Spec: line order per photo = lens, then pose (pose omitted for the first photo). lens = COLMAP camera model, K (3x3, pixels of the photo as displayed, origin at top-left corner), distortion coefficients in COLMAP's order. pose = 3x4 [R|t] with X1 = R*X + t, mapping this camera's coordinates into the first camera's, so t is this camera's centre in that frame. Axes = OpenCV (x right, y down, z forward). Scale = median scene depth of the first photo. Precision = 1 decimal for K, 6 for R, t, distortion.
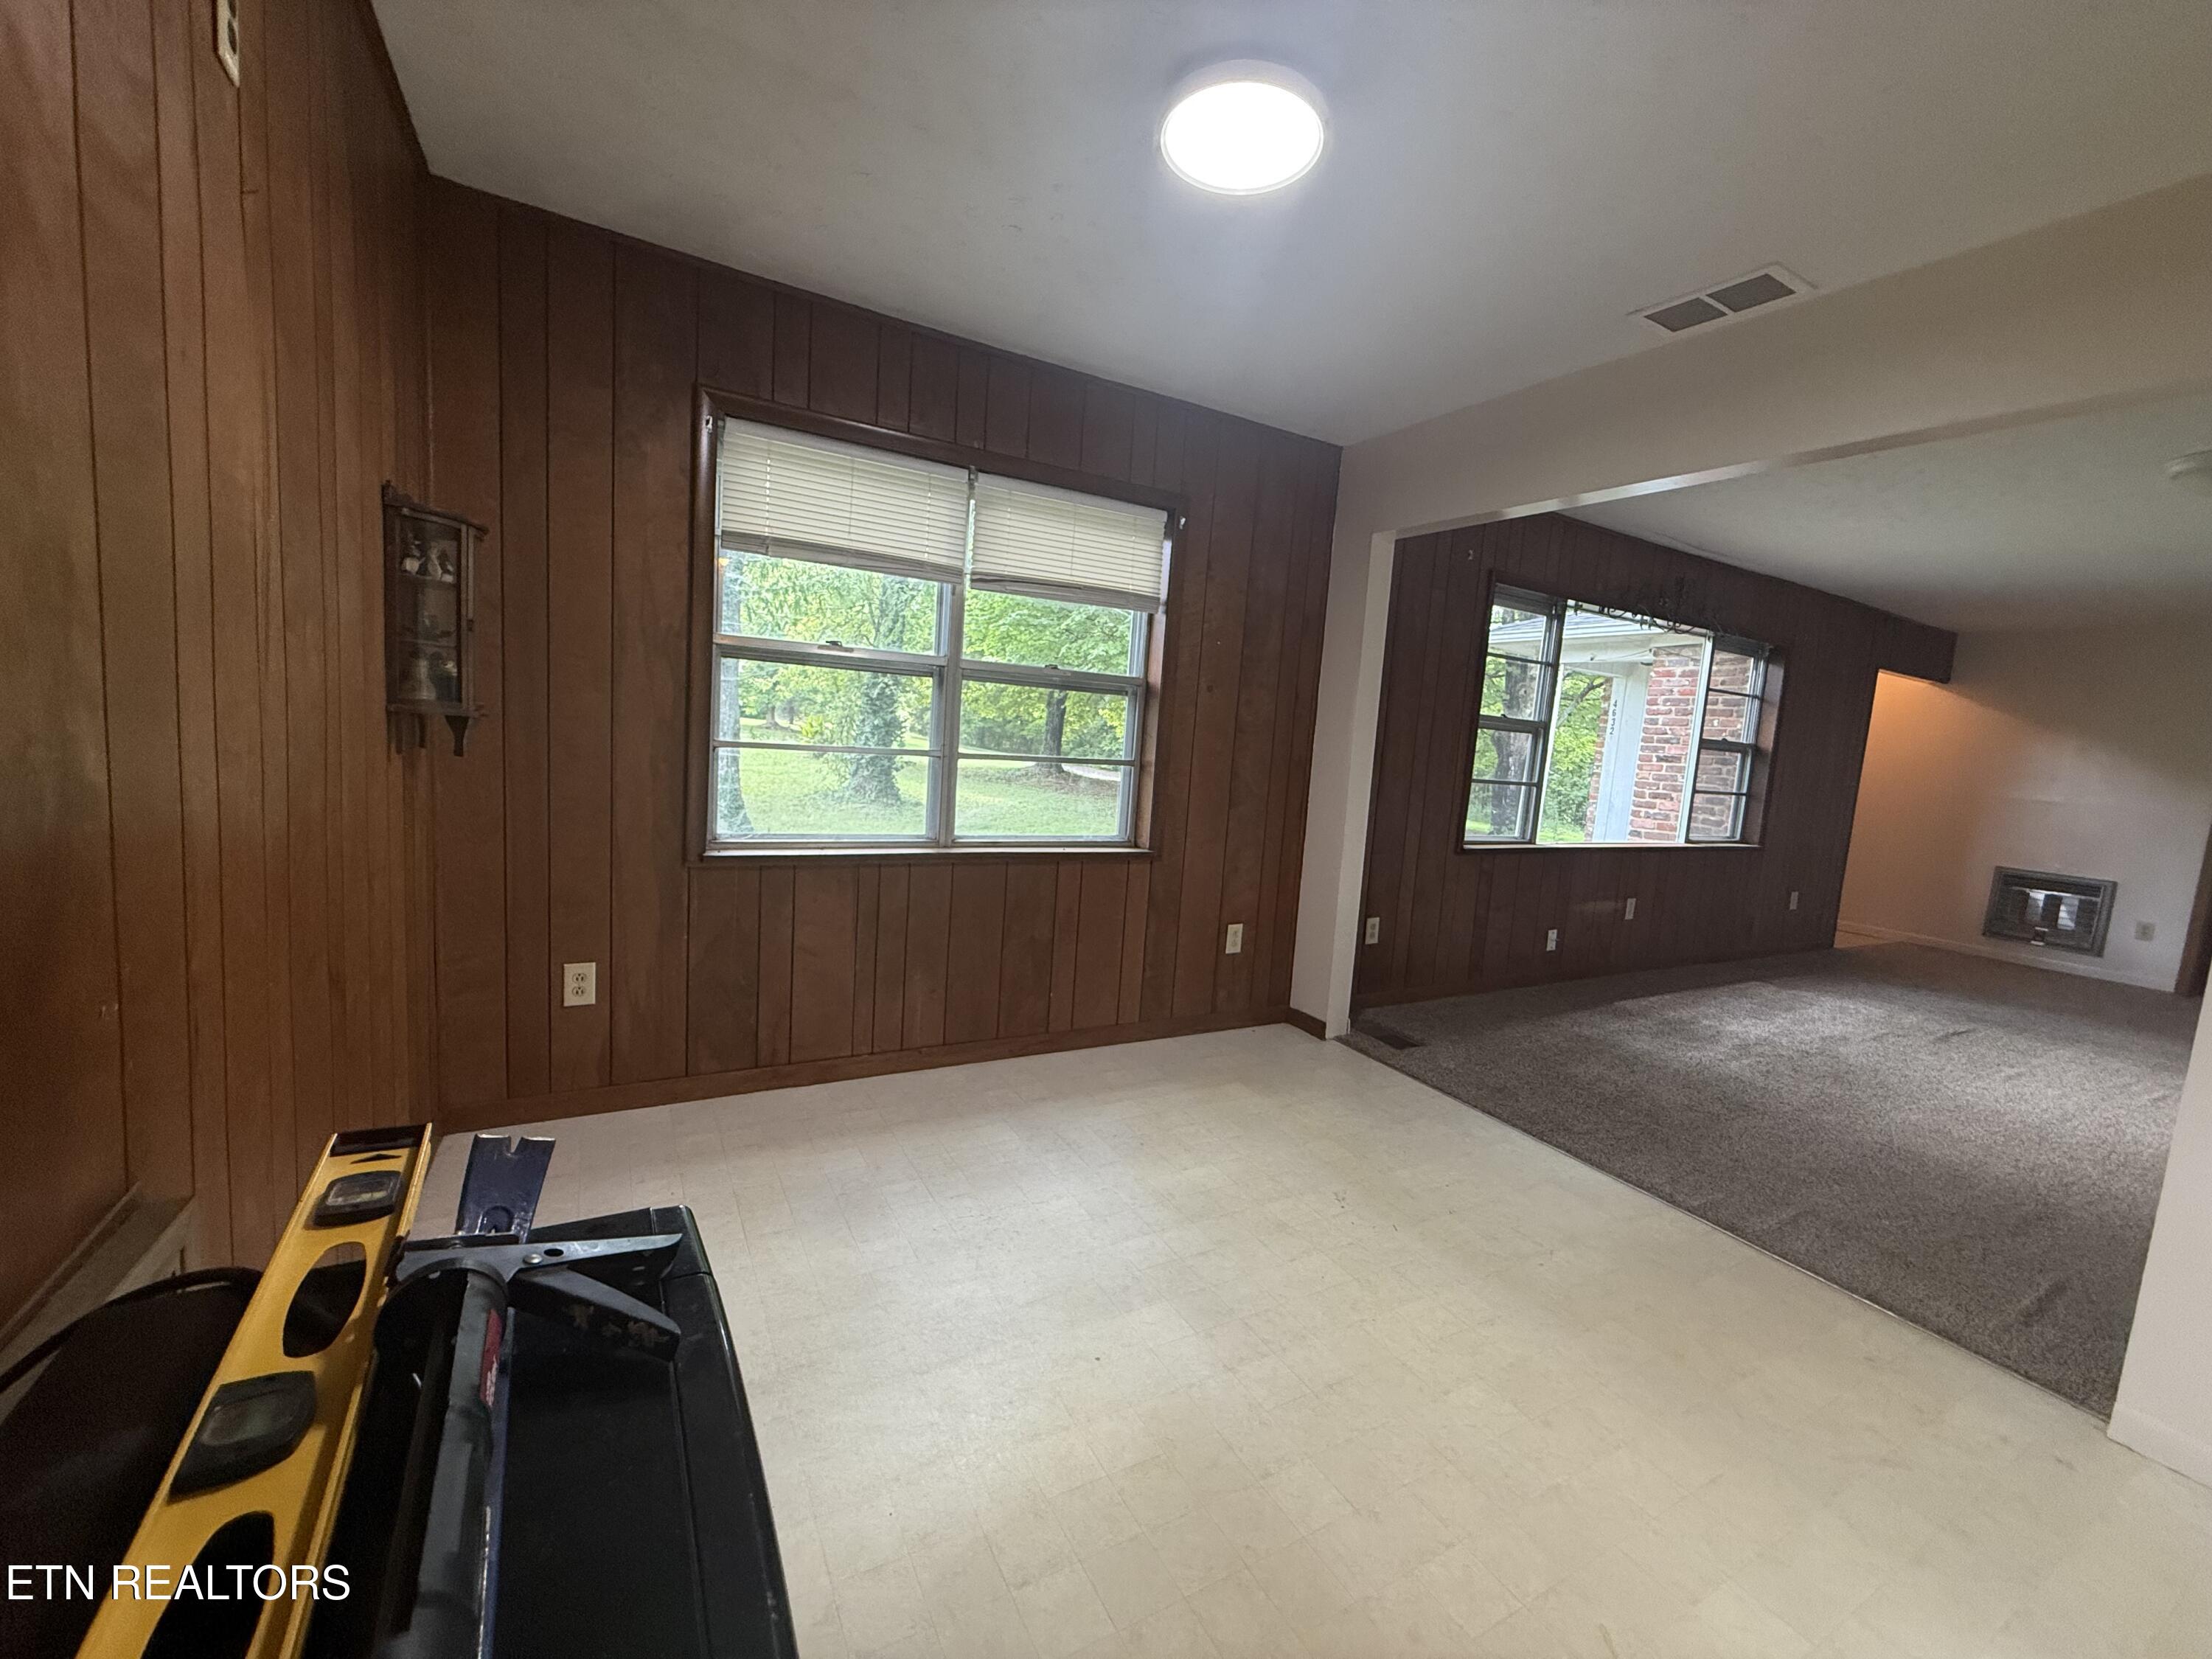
lens RADIAL K [[875.3, 0, 1099.8], [0, 875.3, 830.4], [0, 0, 1]] dist [-0.006731, 0.001157]
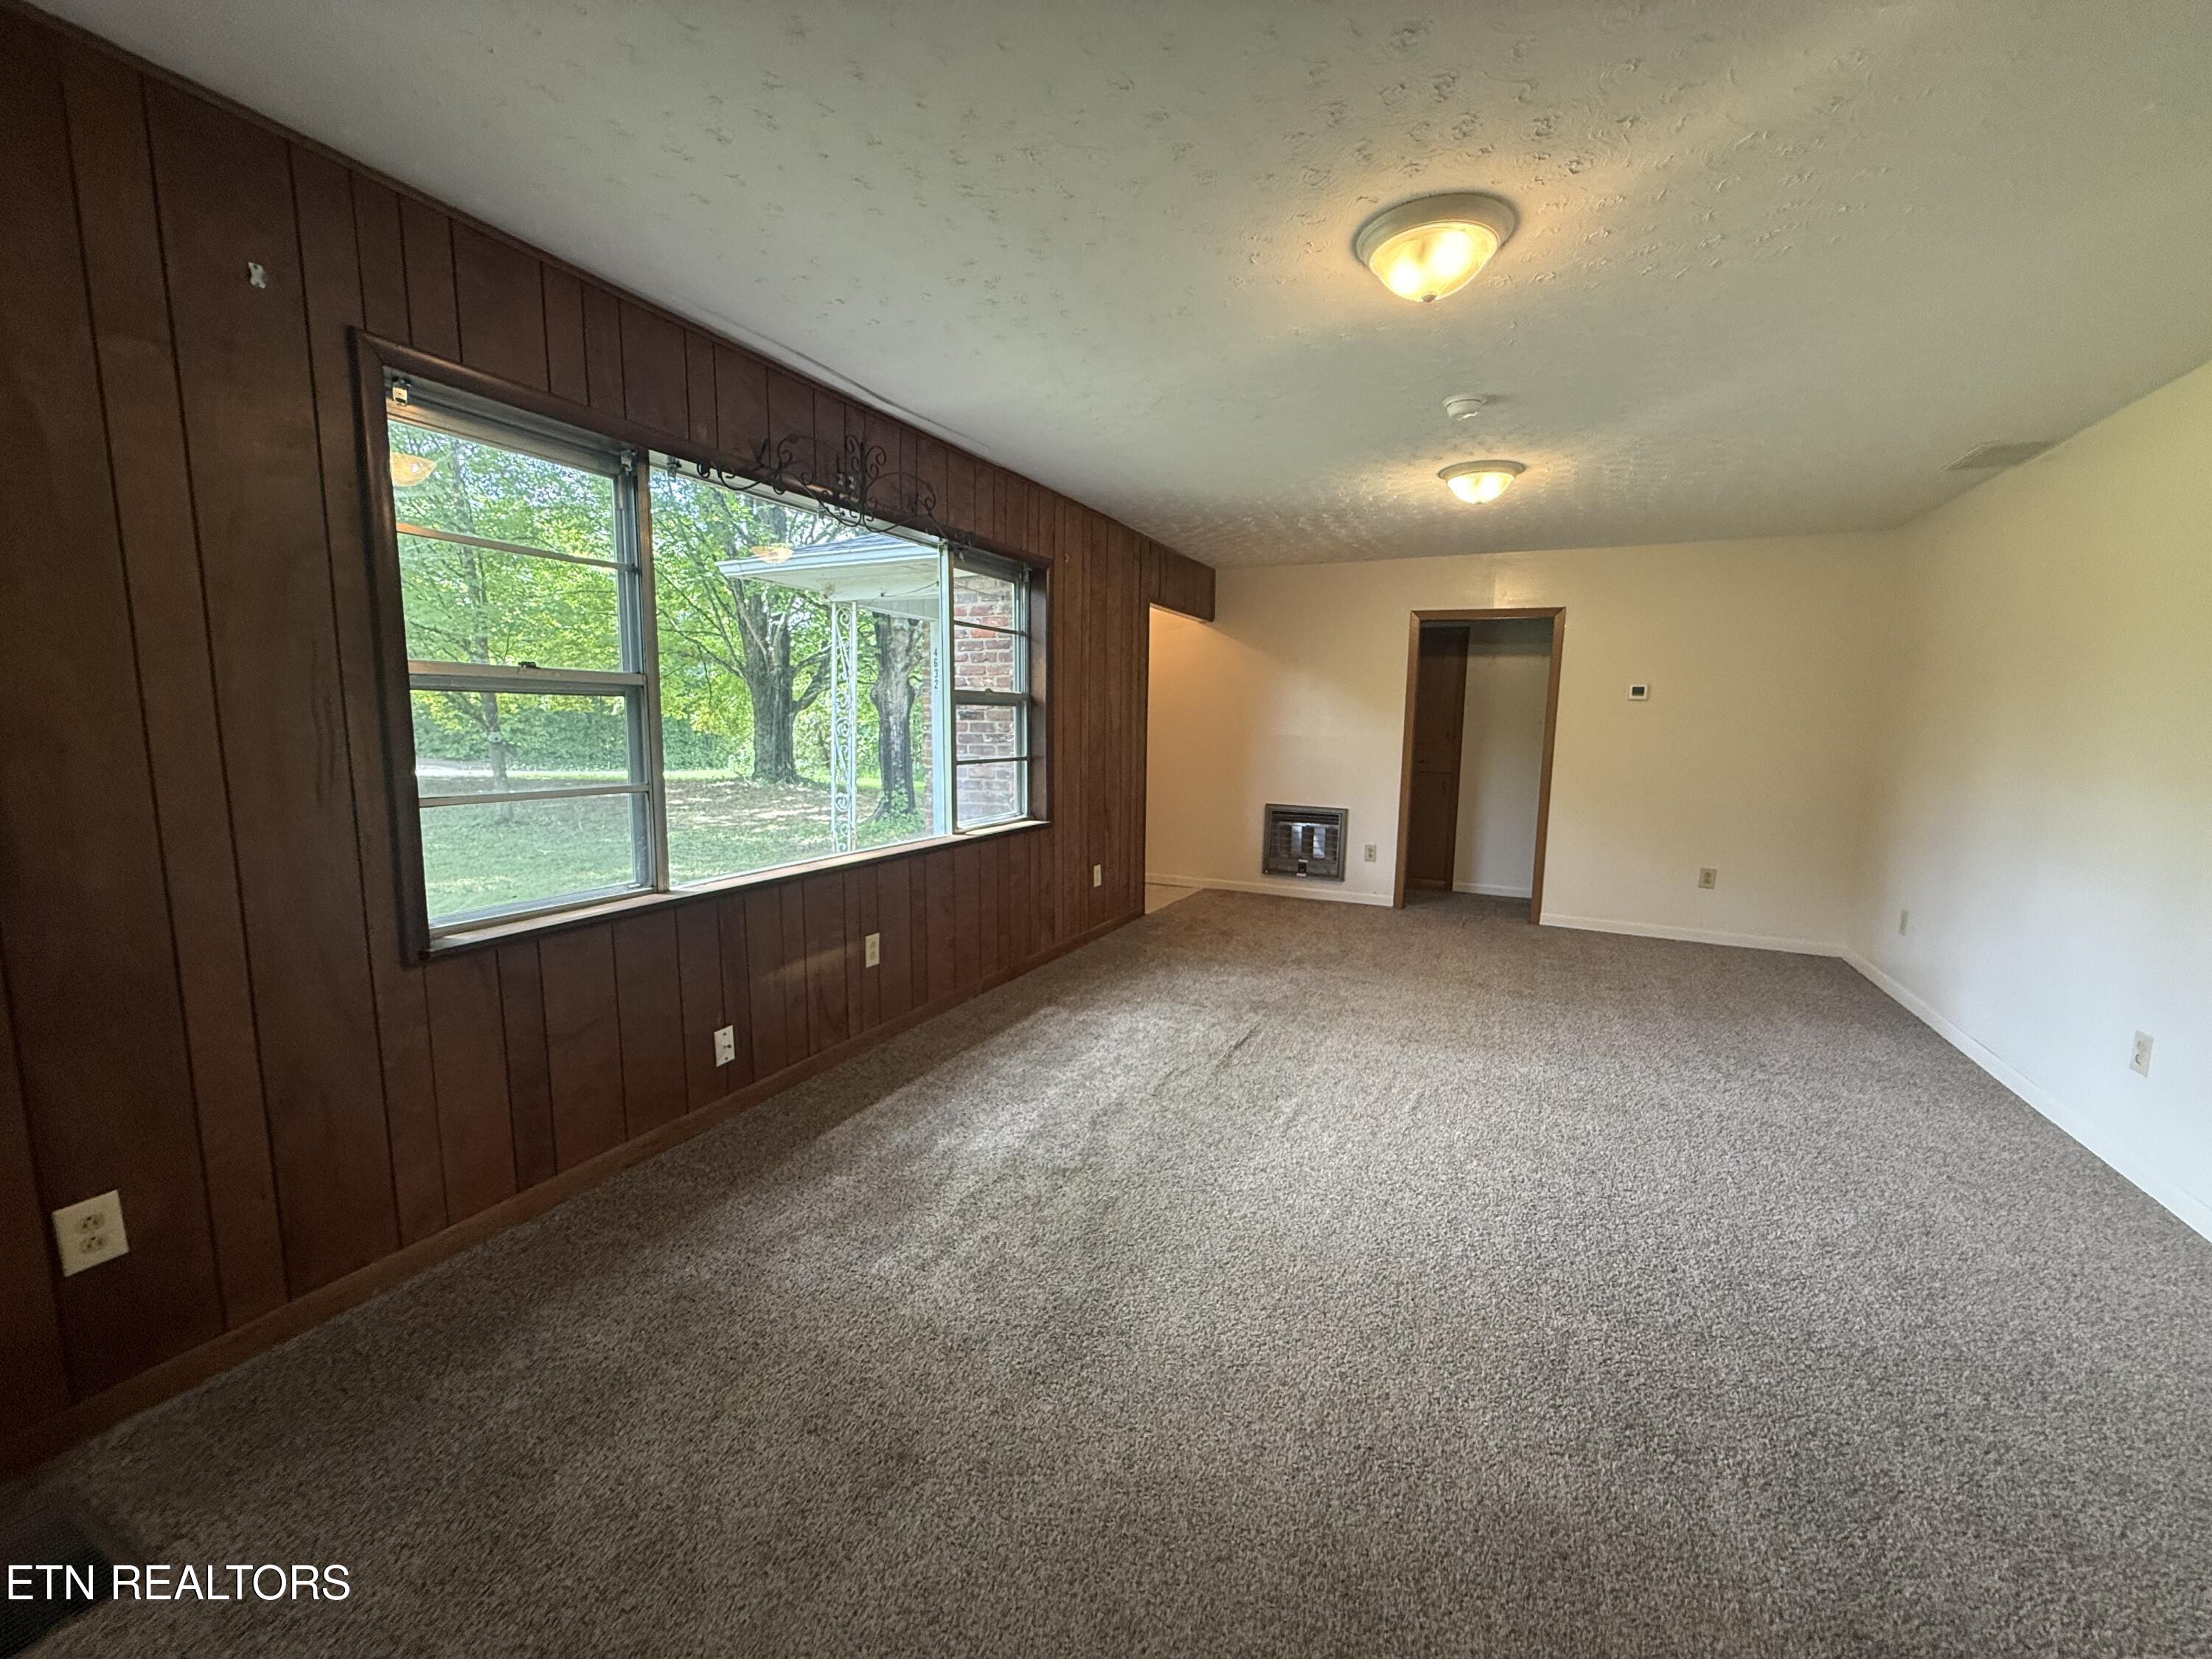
lens RADIAL K [[875.3, 0, 1110.0], [0, 875.3, 829.7], [0, 0, 1]] dist [-0.006731, 0.001157]
pose [[0.814192, -0.132353, 0.565309, 0.427951], [0.107685, 0.991201, 0.076970, -0.037472], [-0.570522, -0.001793, 0.821280, 0.378383]]
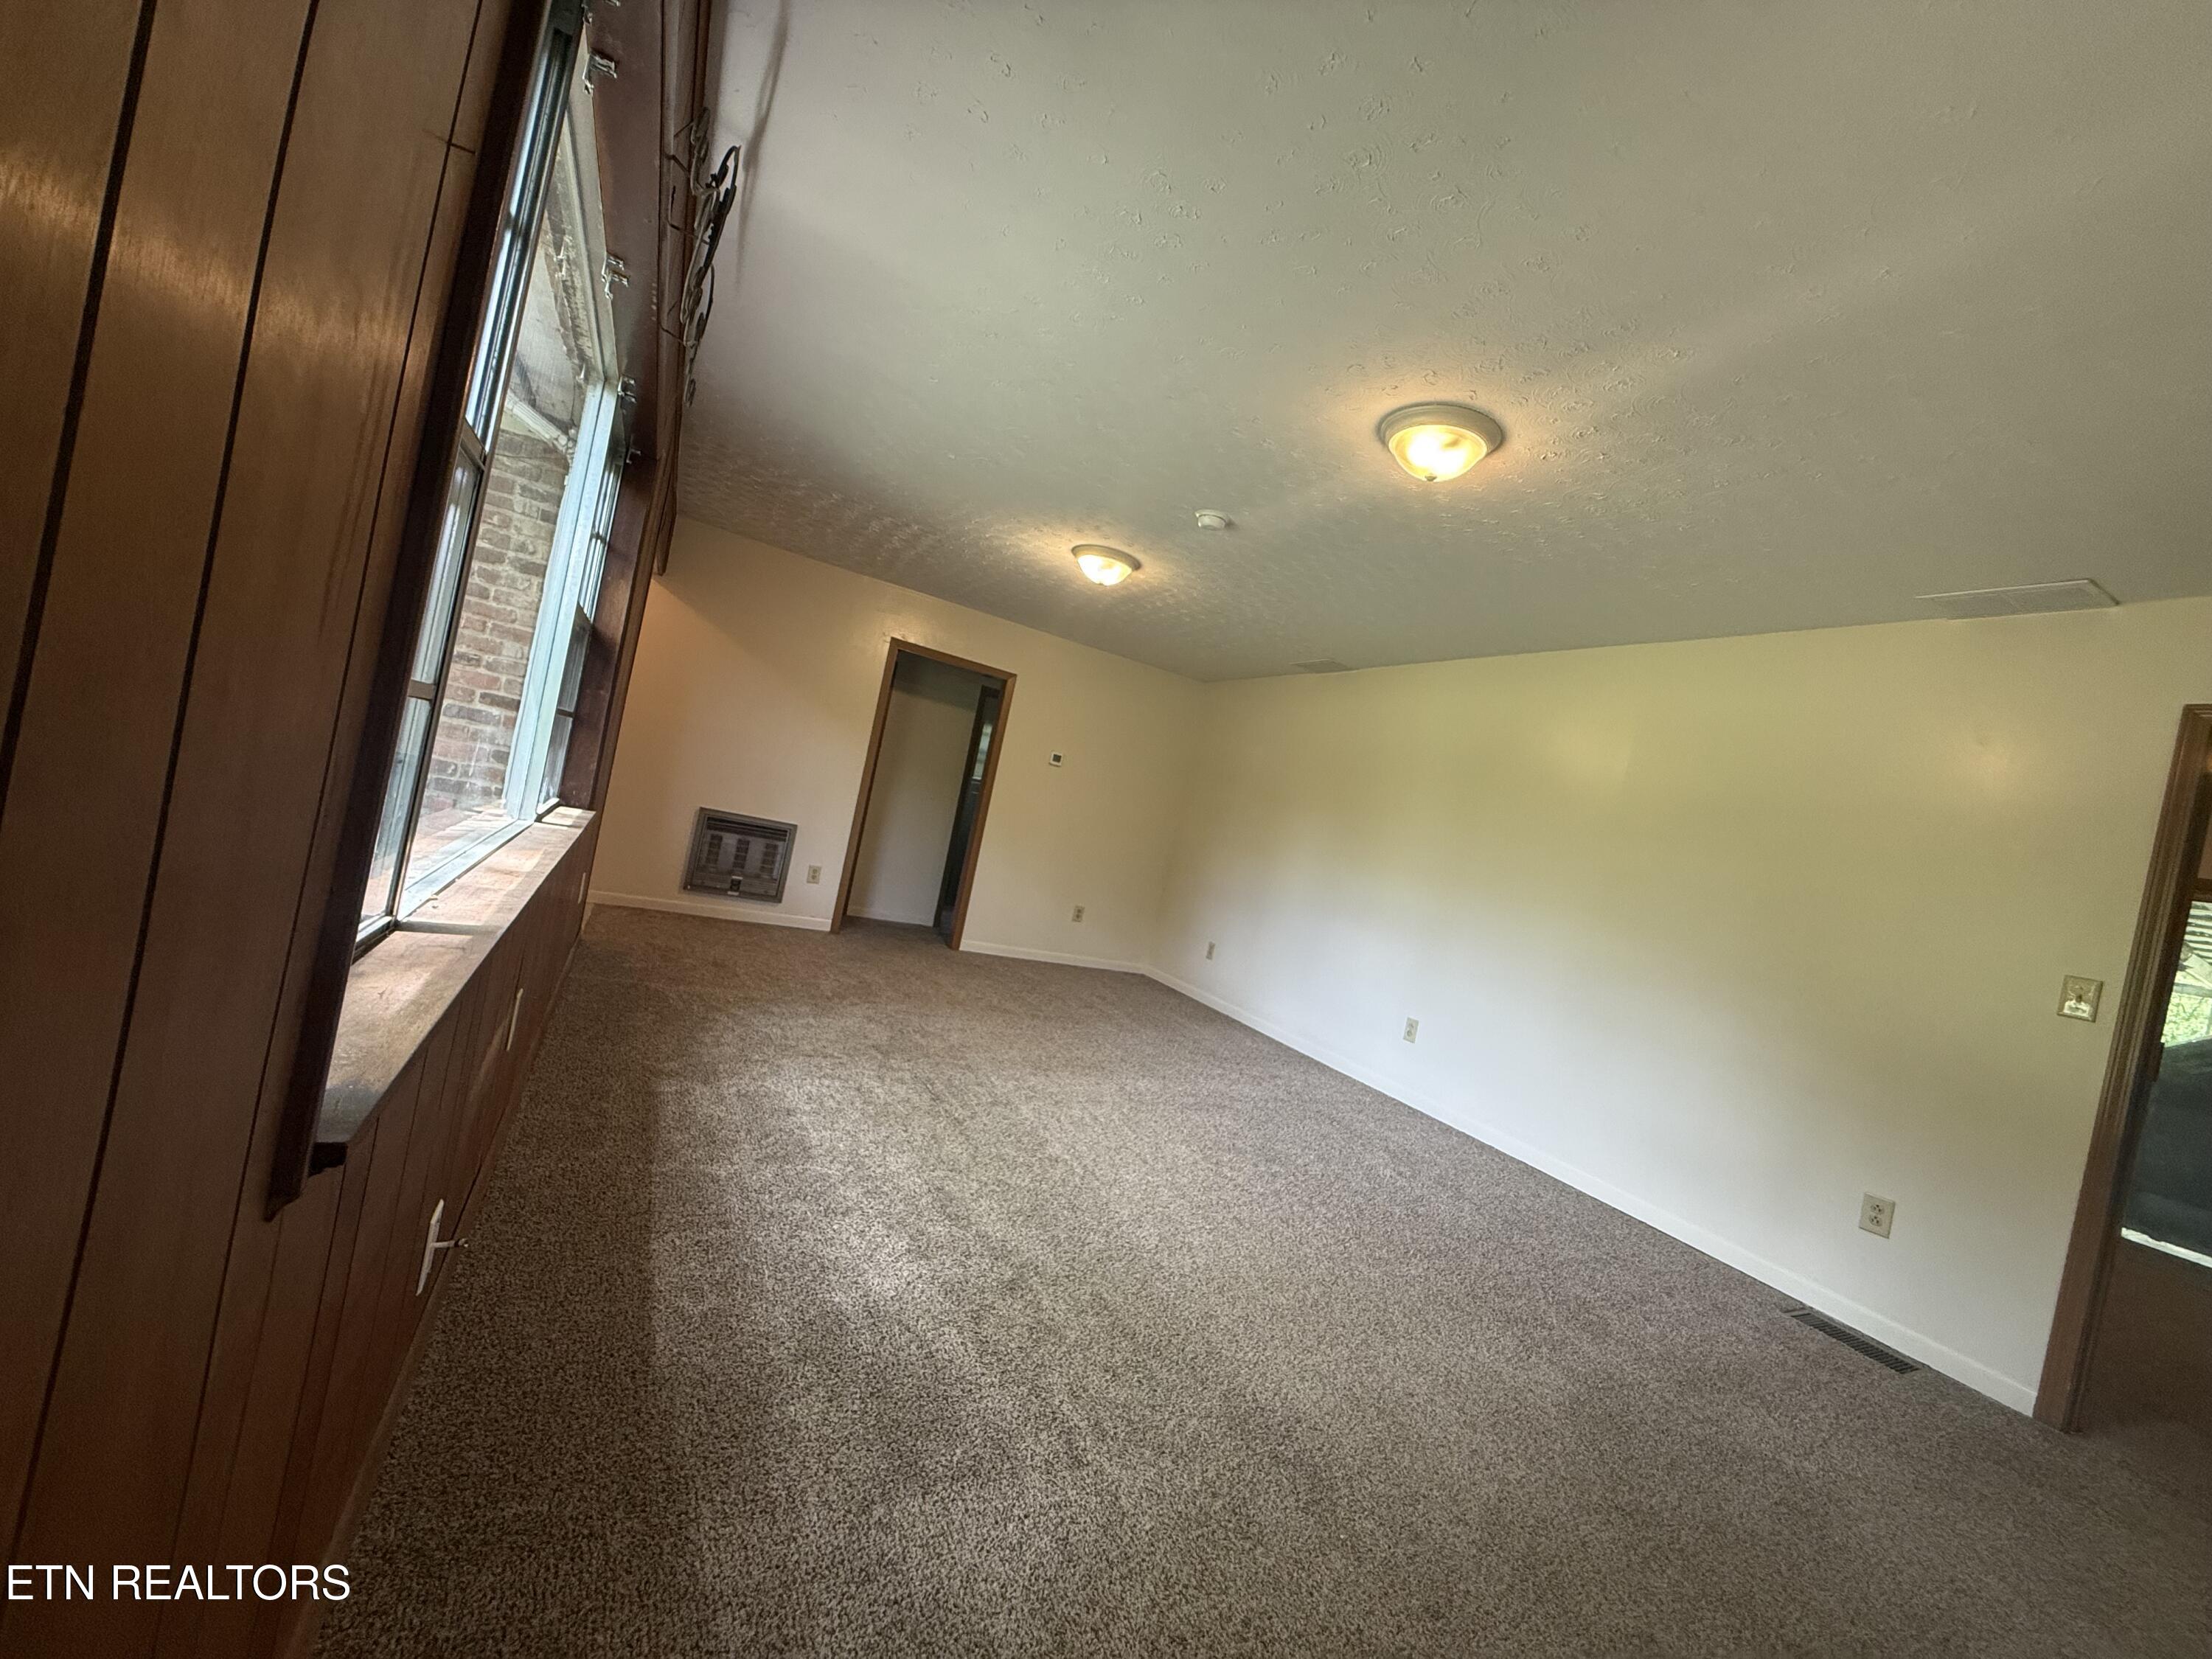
lens RADIAL K [[875.3, 0, 1093.5], [0, 875.3, 837.3], [0, 0, 1]] dist [-0.006731, 0.001157]
pose [[0.046339, -0.078588, 0.995830, 0.264292], [-0.089292, 0.992584, 0.082487, -0.050095], [-0.994927, -0.092742, 0.038978, 0.813196]]
